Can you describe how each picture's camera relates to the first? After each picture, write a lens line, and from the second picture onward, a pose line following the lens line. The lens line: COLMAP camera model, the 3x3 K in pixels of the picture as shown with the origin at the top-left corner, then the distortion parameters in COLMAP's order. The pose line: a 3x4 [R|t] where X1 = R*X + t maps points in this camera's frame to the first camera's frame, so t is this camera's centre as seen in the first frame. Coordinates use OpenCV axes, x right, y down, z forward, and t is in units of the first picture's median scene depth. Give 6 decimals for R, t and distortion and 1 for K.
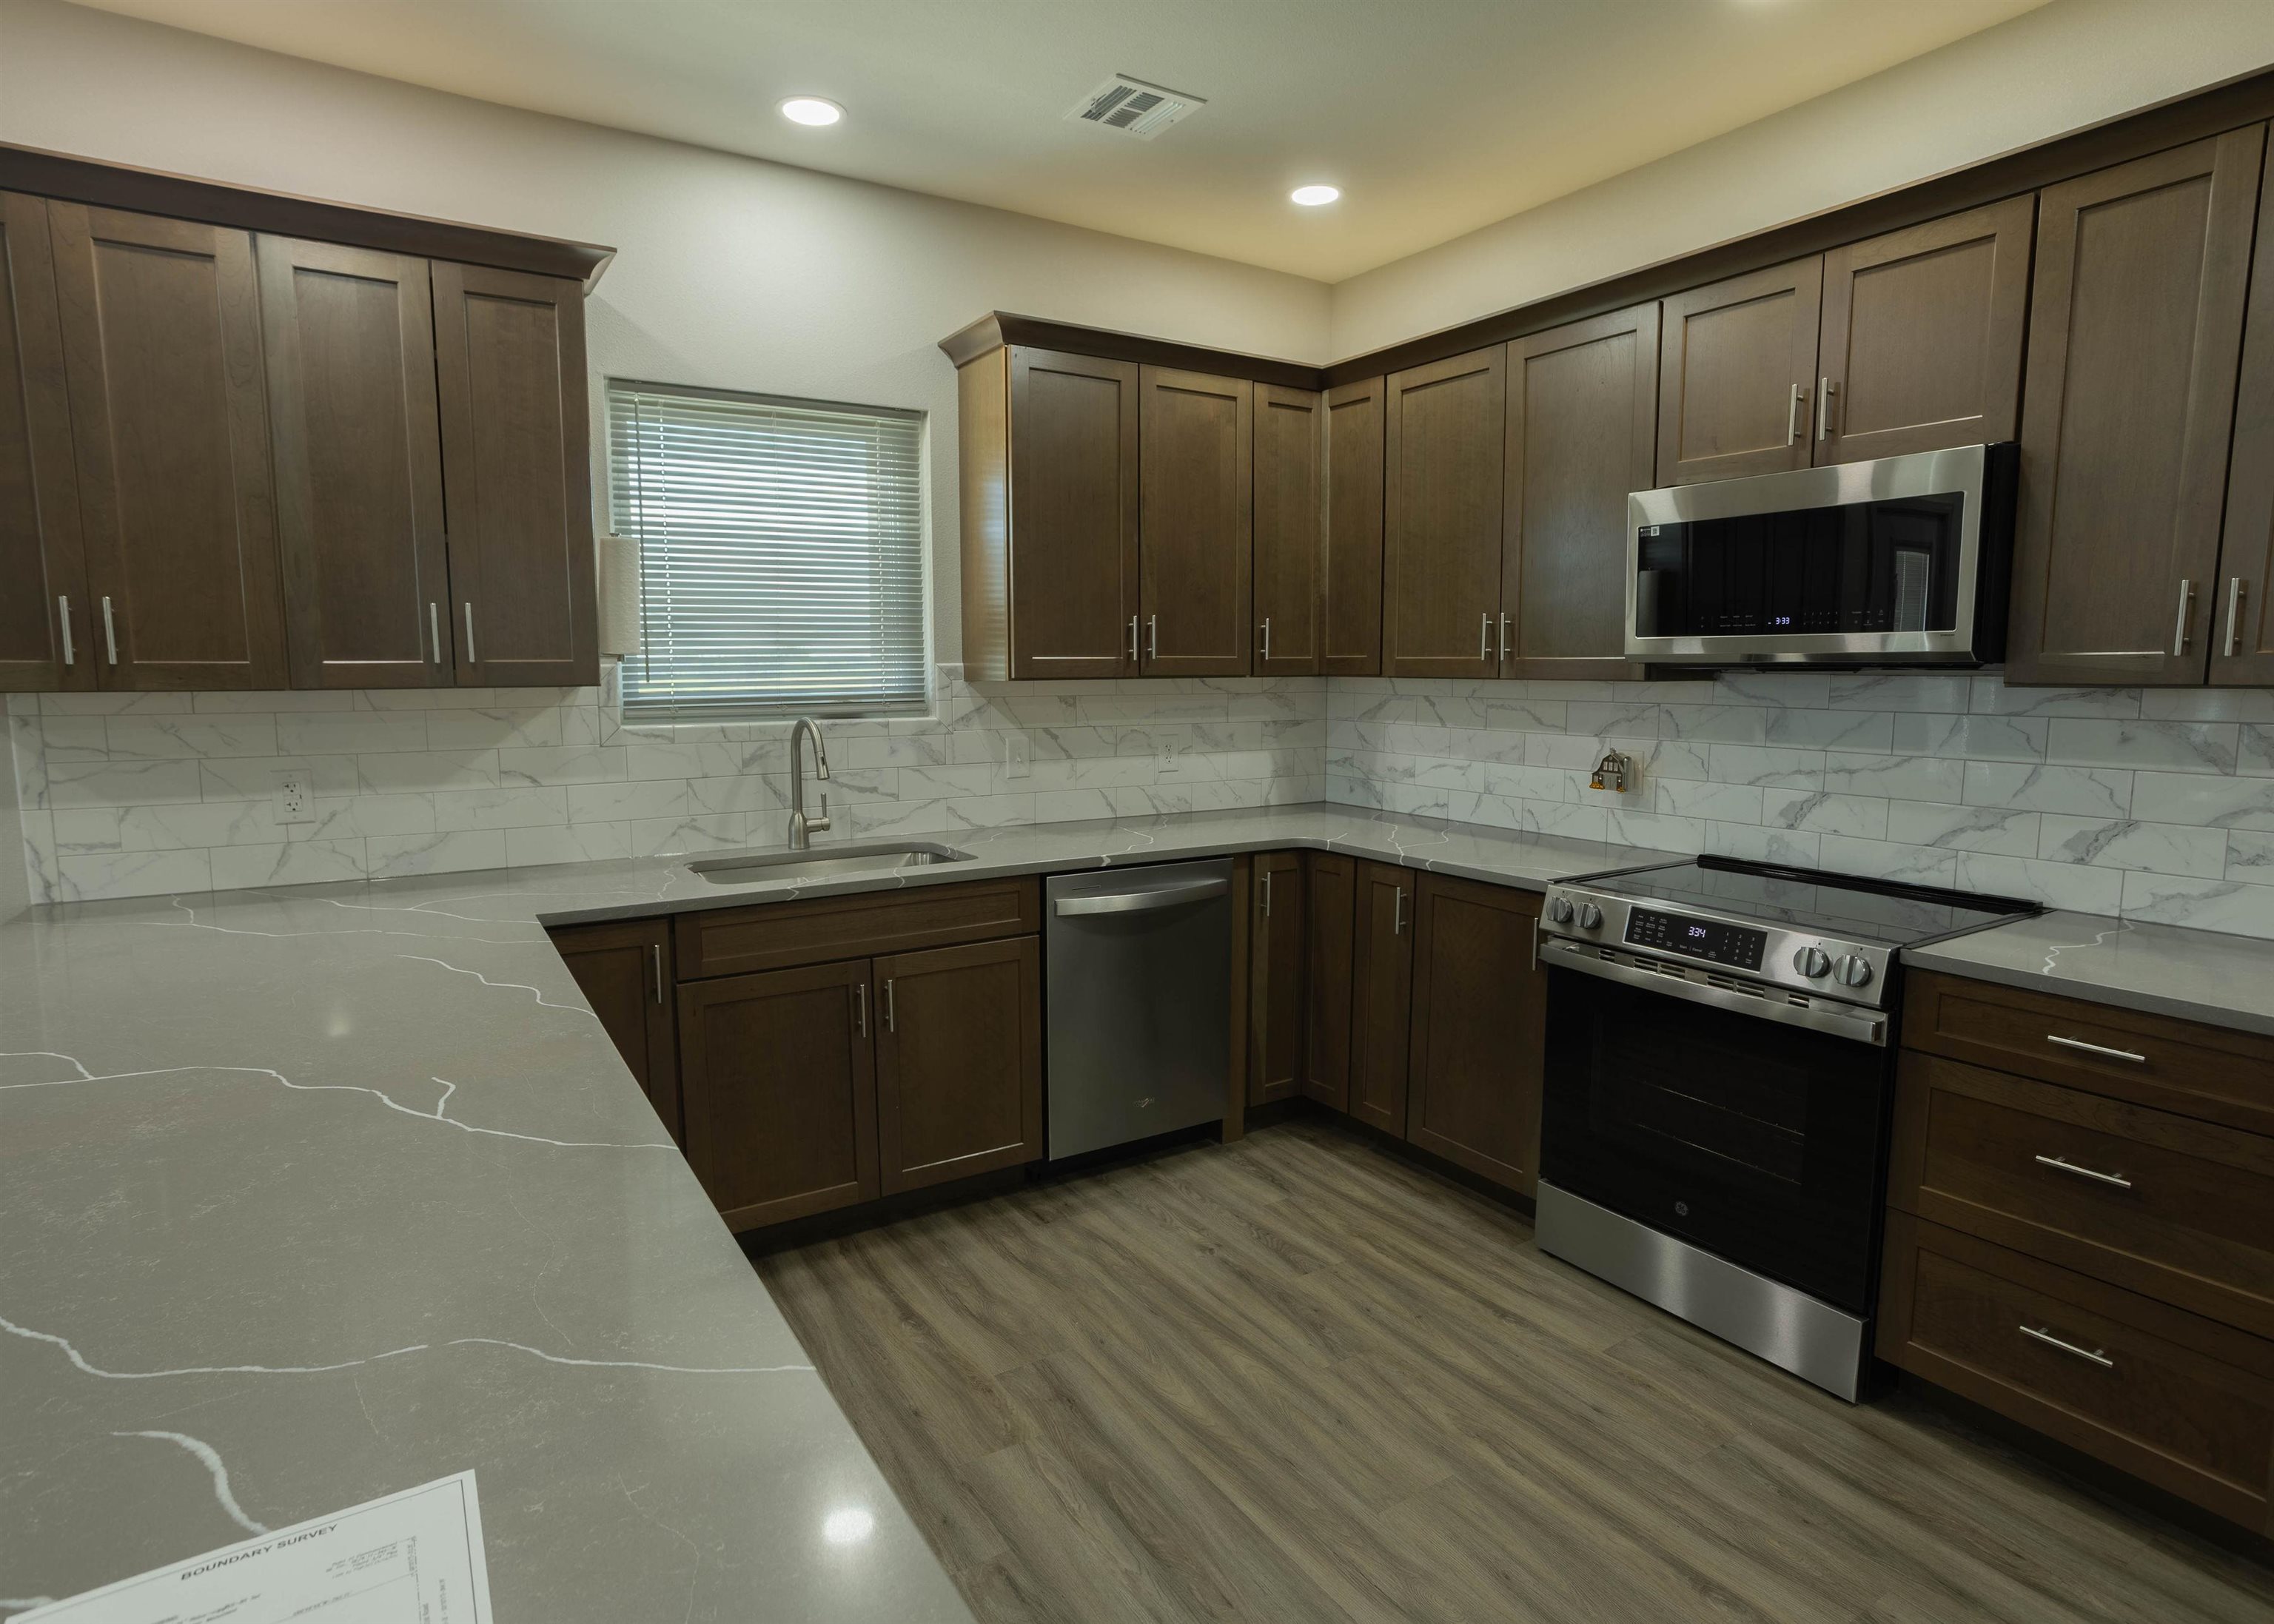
lens RADIAL K [[1205.9, 0, 1135.8], [0, 1205.9, 804.1], [0, 0, 1]] dist [-0.019304, 0.015199]
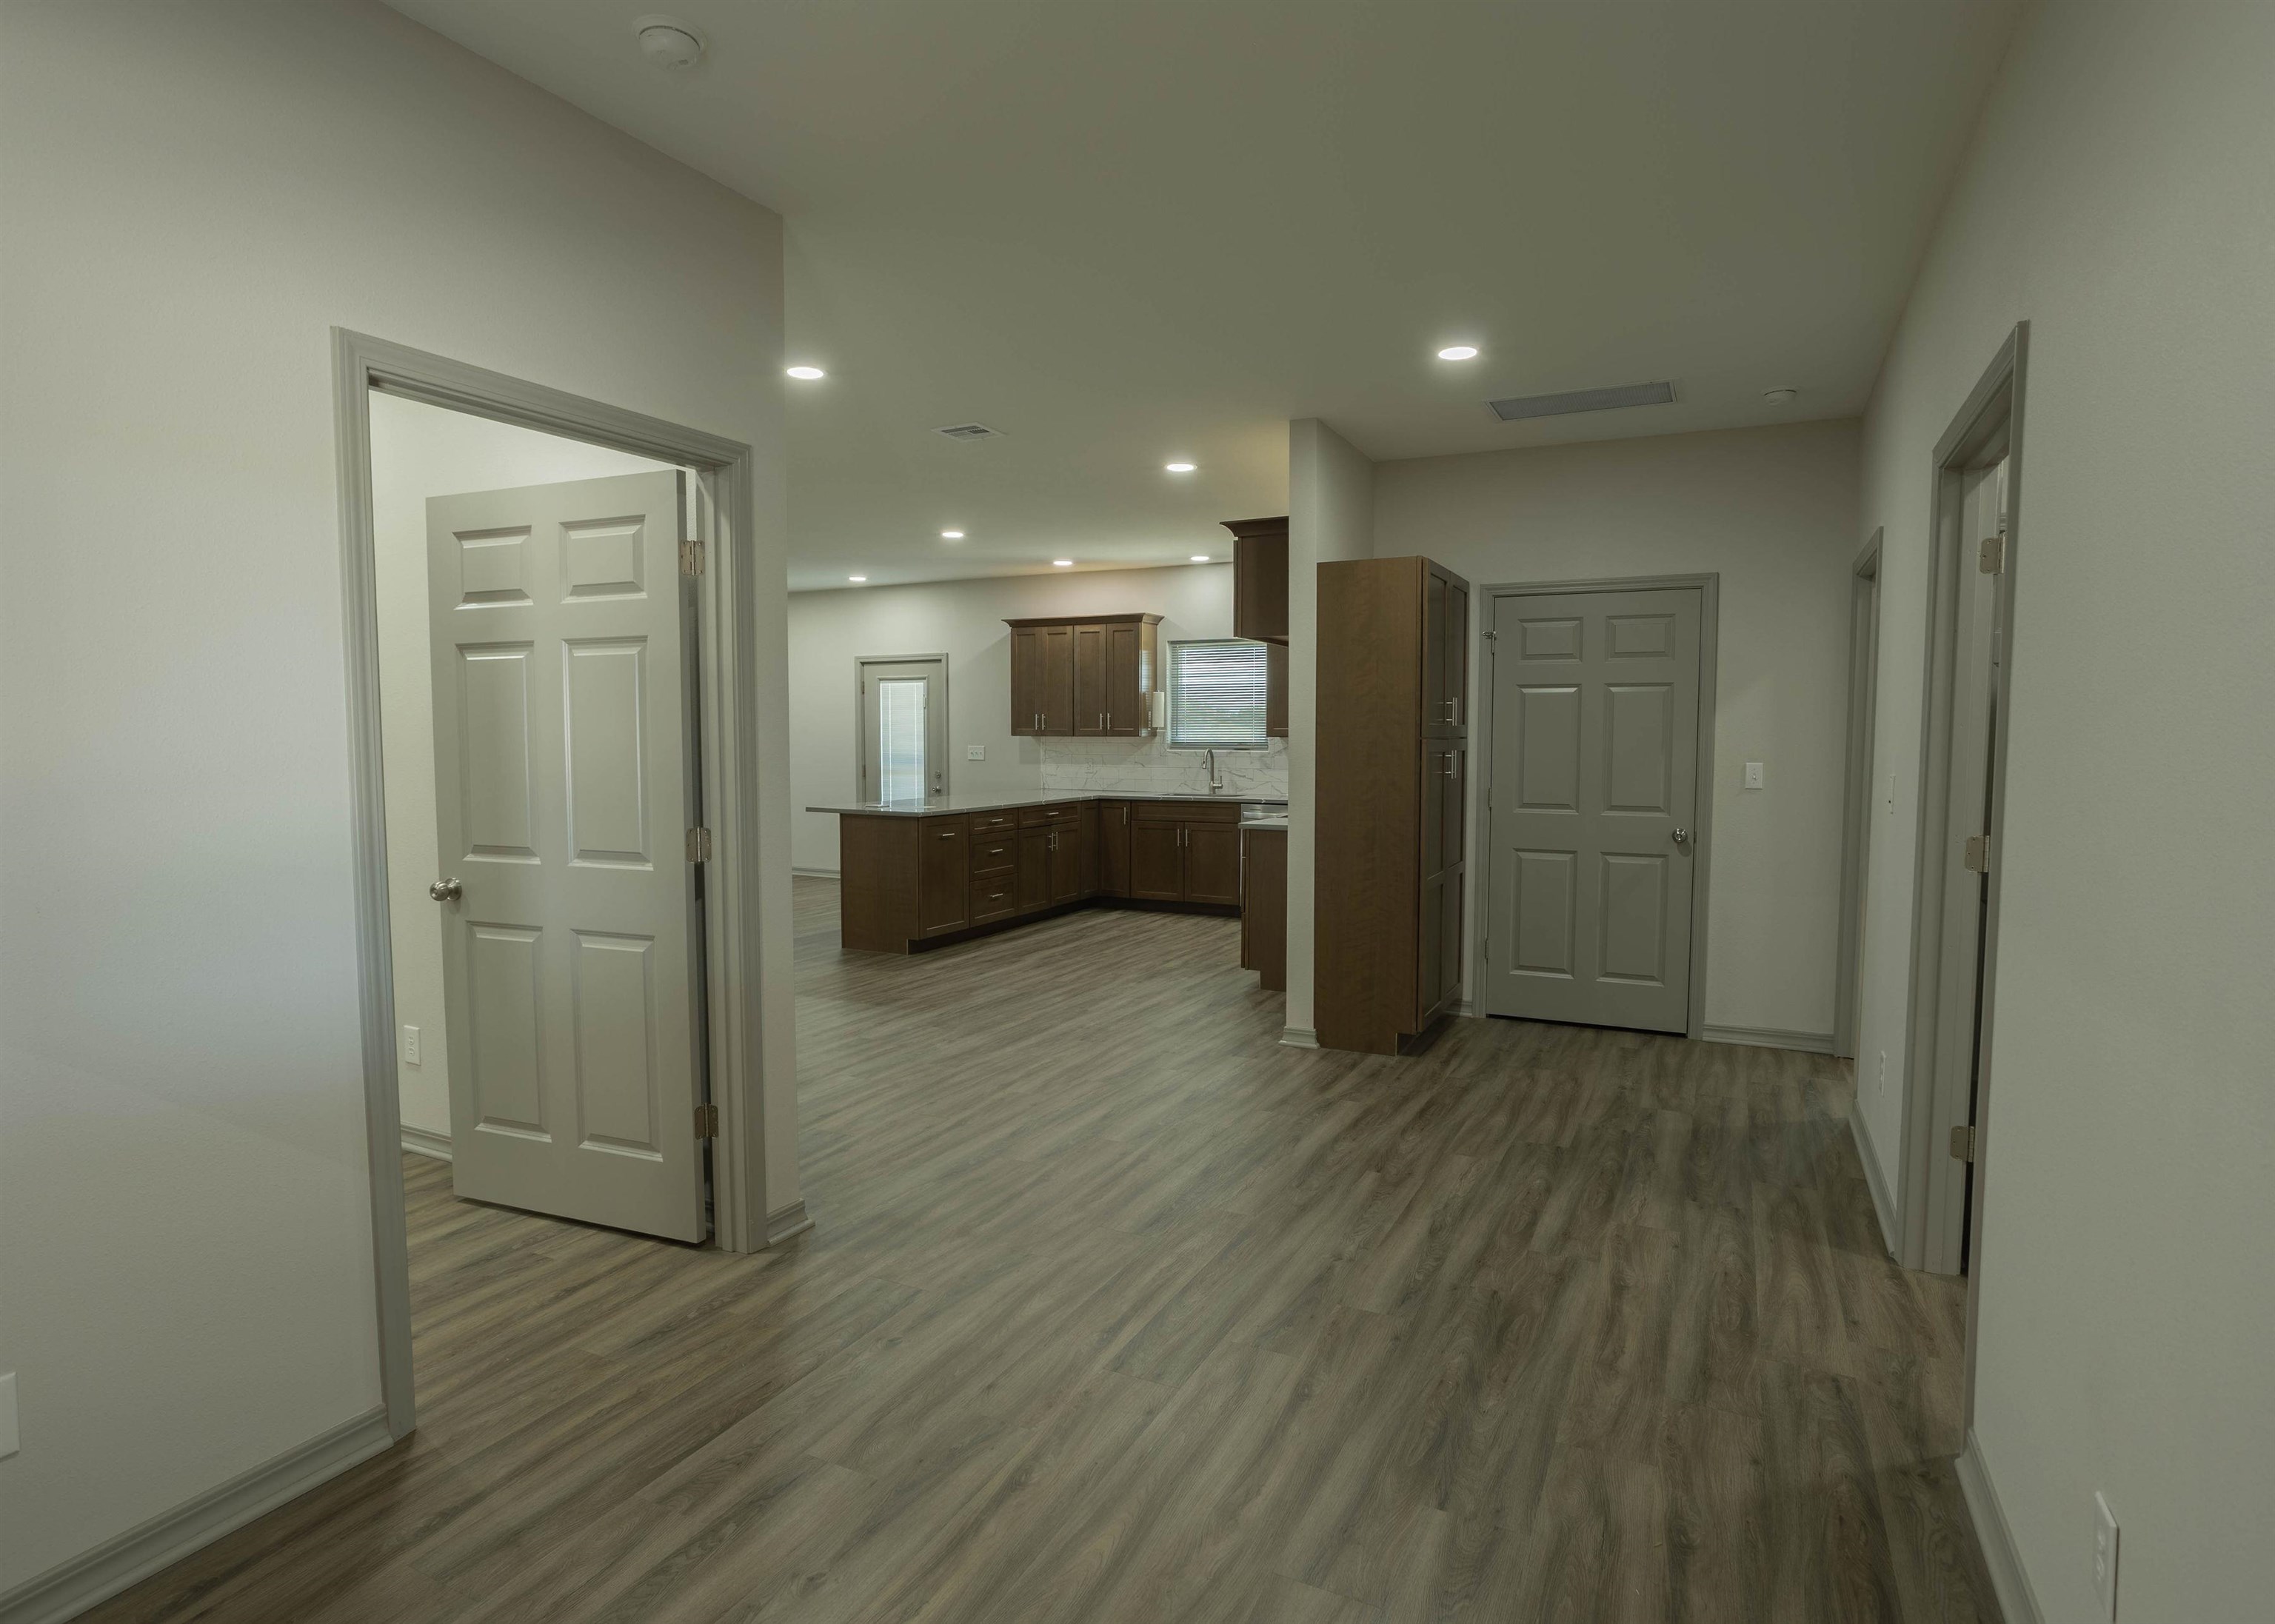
lens RADIAL K [[1253.4, 0, 1092.0], [0, 1253.4, 817.9], [0, 0, 1]] dist [0.000269, 0.000219]
pose [[0.507483, 0.060860, -0.859510, 2.438990], [-0.107009, 0.994232, 0.007218, 0.115480], [0.854991, 0.088312, 0.511068, -0.875730]]
